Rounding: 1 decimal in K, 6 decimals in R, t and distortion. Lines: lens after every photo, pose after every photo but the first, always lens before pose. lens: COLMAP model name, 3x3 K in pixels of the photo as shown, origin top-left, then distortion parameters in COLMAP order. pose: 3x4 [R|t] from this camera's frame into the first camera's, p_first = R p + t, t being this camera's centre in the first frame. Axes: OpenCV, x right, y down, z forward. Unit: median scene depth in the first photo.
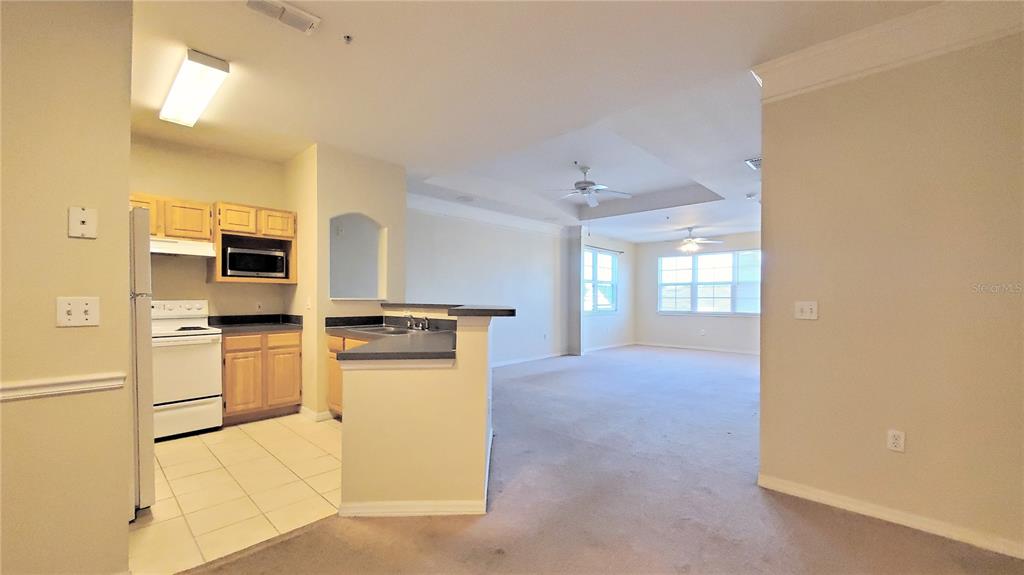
lens RADIAL K [[404.8, 0, 519.7], [0, 404.8, 299.9], [0, 0, 1]] dist [-0.000363, 0.000182]
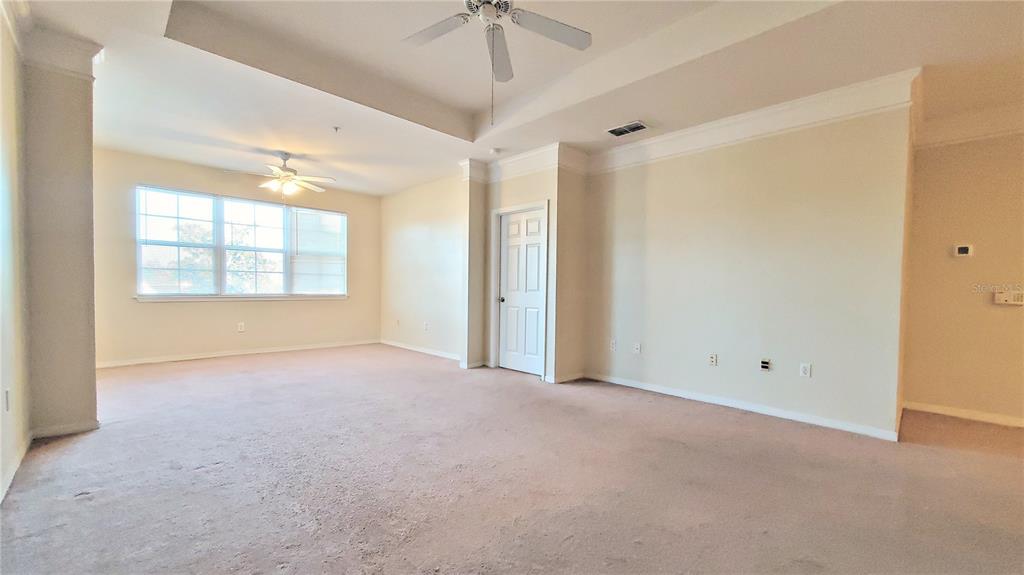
lens RADIAL K [[404.8, 0, 519.7], [0, 404.8, 299.9], [0, 0, 1]] dist [-0.000363, 0.000182]
pose [[0.026748, -0.032984, 0.999098, -0.253152], [-0.009980, 0.999397, 0.033261, 0.022439], [-0.999592, -0.010861, 0.026403, 0.874855]]
